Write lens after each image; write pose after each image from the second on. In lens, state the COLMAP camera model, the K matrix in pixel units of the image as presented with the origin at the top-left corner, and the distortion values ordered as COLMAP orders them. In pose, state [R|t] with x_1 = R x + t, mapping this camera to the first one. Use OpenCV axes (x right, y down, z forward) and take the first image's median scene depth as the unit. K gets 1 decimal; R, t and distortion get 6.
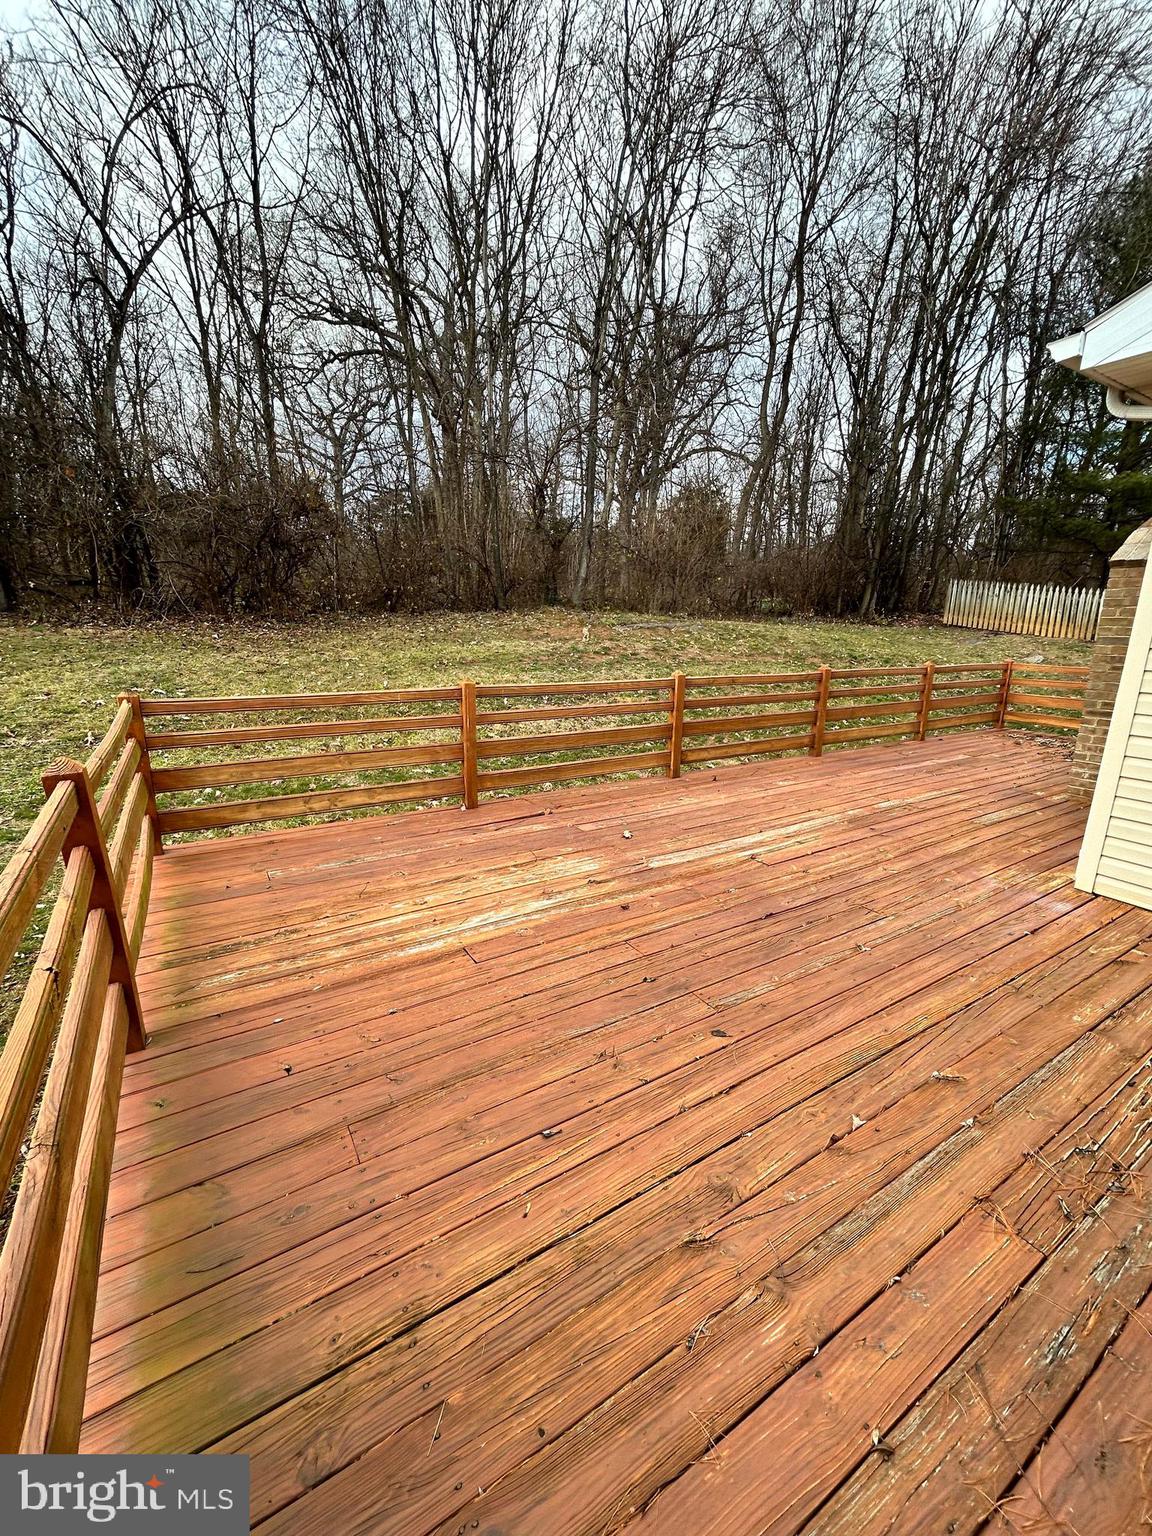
lens RADIAL K [[620.7, 0, 572.0], [0, 620.7, 770.5], [0, 0, 1]] dist [-0.002877, 0.001424]
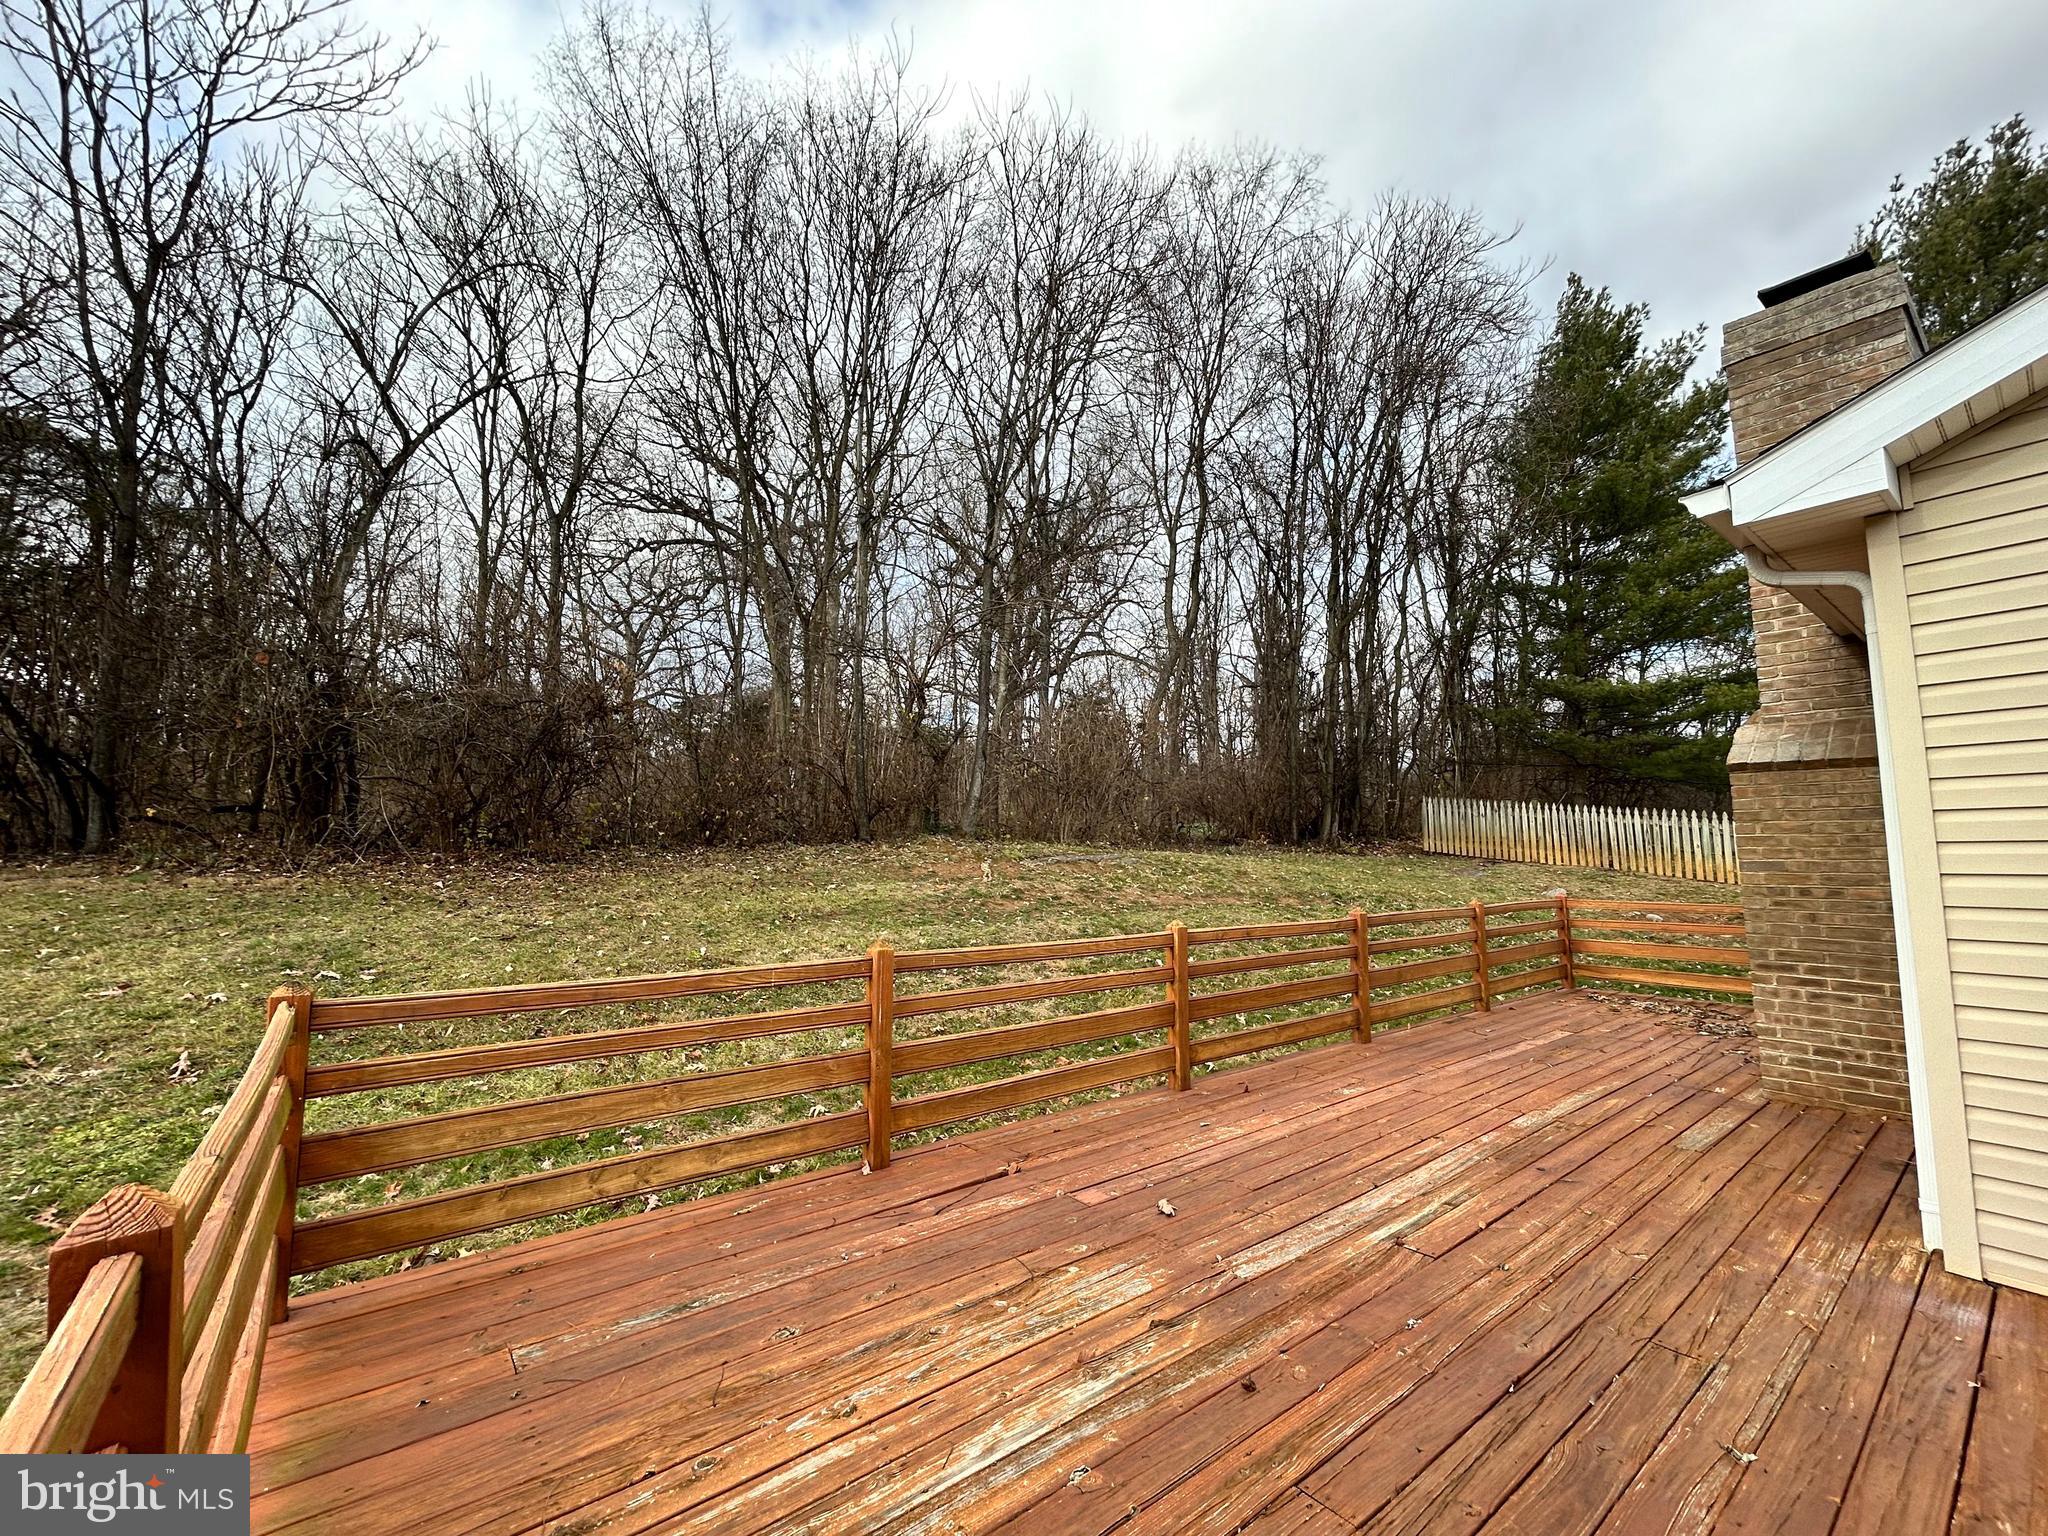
lens RADIAL K [[827.7, 0, 1020.1], [0, 827.7, 765.5], [0, 0, 1]] dist [-0.002877, 0.001424]
pose [[0.993232, -0.002947, 0.116113, -0.103537], [0.042022, 0.941077, -0.335571, -0.024707], [-0.108282, 0.338179, 0.934831, 0.114533]]
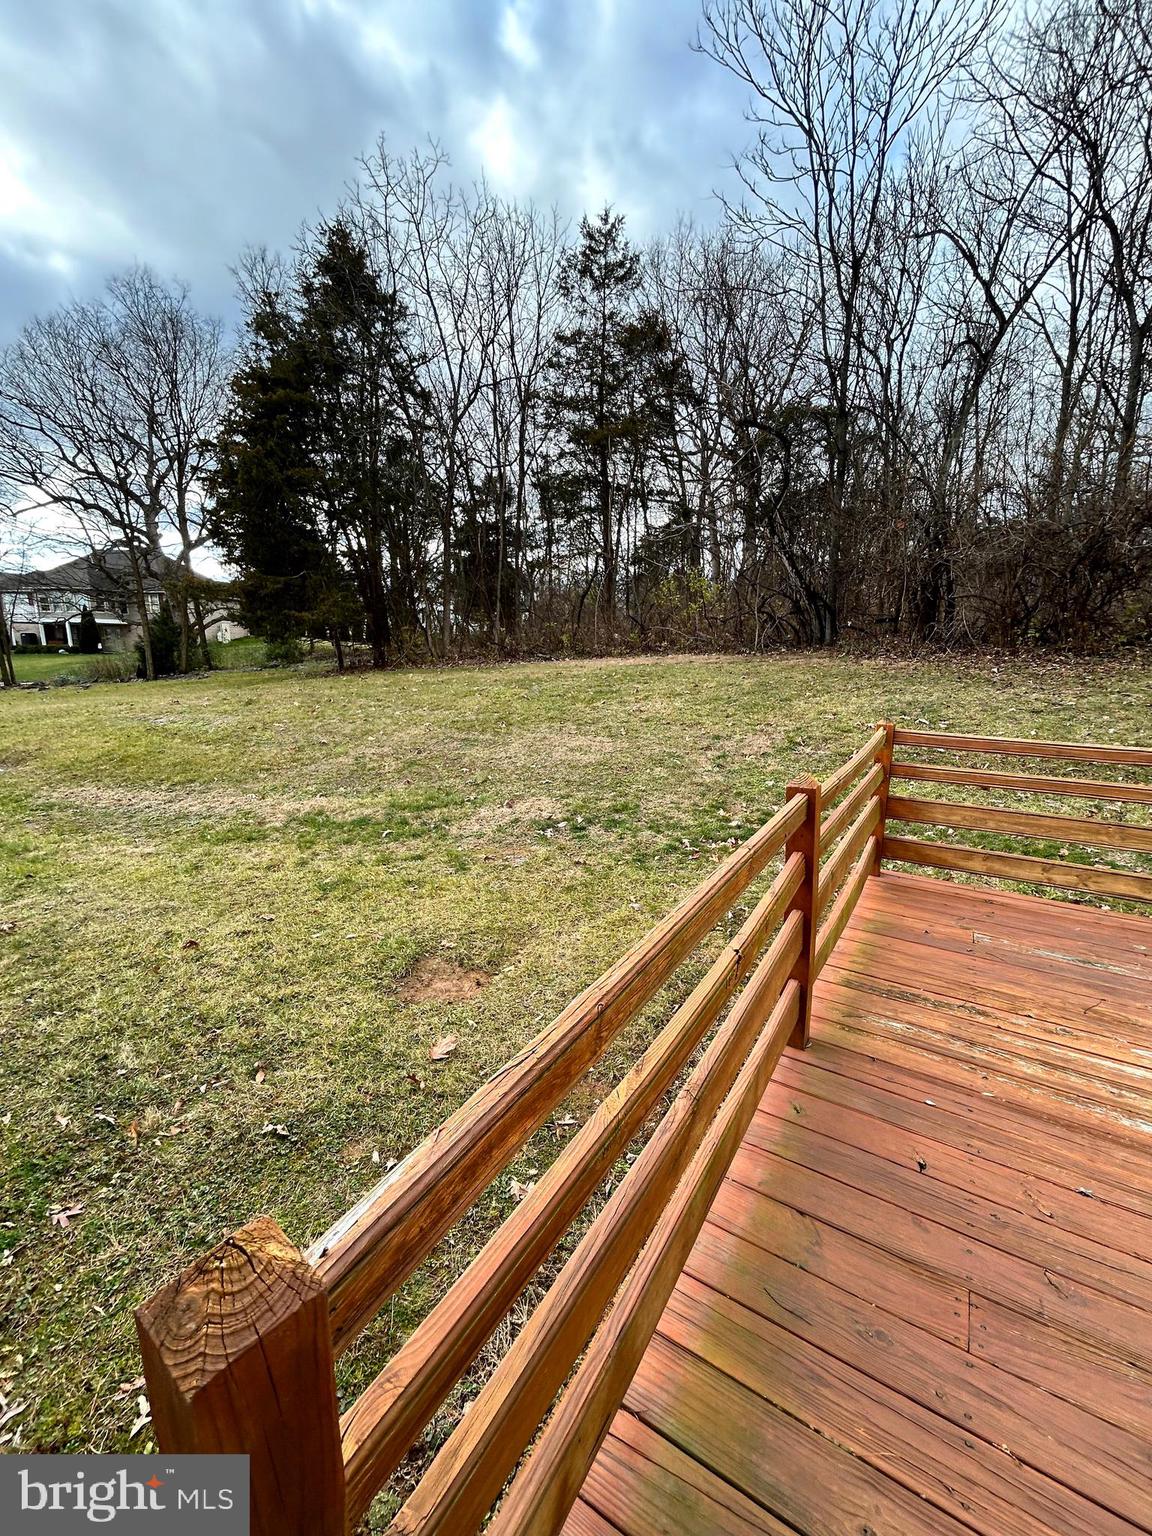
lens RADIAL K [[620.7, 0, 579.6], [0, 620.7, 771.1], [0, 0, 1]] dist [-0.002877, 0.001424]
pose [[0.449499, 0.169982, -0.876959, -0.001314], [-0.213121, 0.973785, 0.079512, -0.008955], [0.867485, 0.151158, 0.473942, 0.030547]]
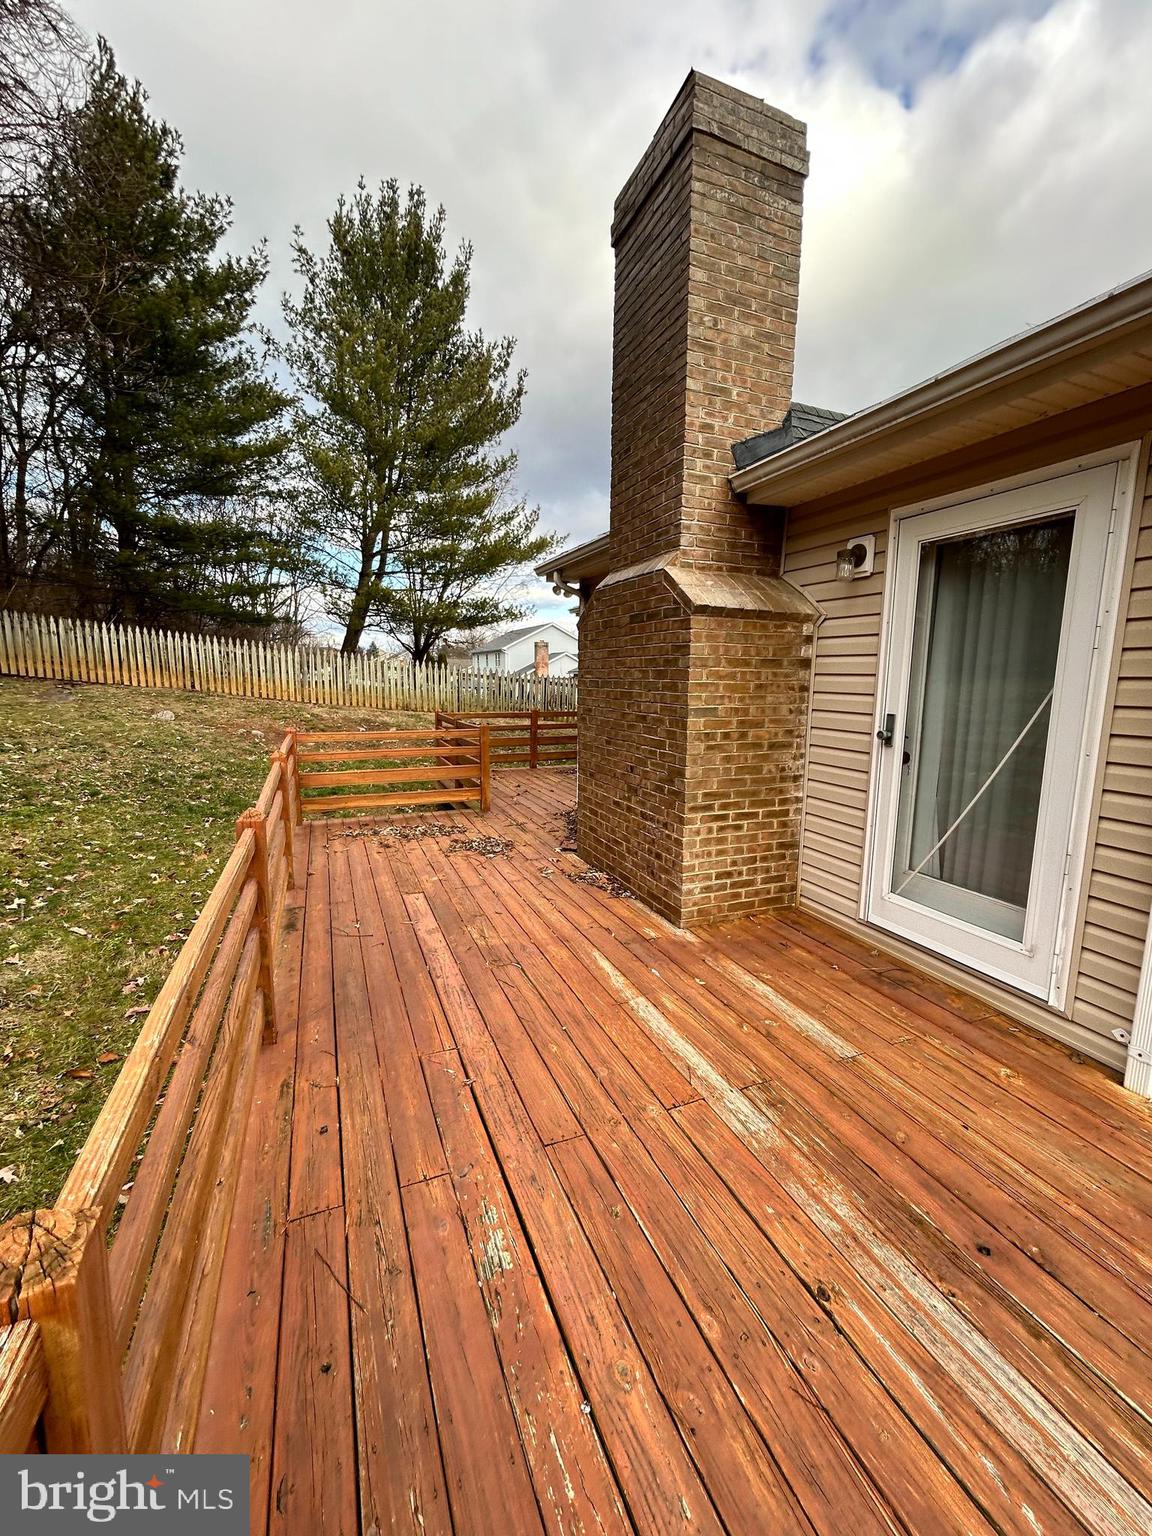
lens RADIAL K [[620.7, 0, 576.9], [0, 620.7, 771.8], [0, 0, 1]] dist [-0.002877, 0.001424]
pose [[0.147863, -0.166687, 0.974860, 0.095609], [0.224835, 0.965552, 0.130993, -0.232316], [-0.963113, 0.199813, 0.180246, 0.876091]]
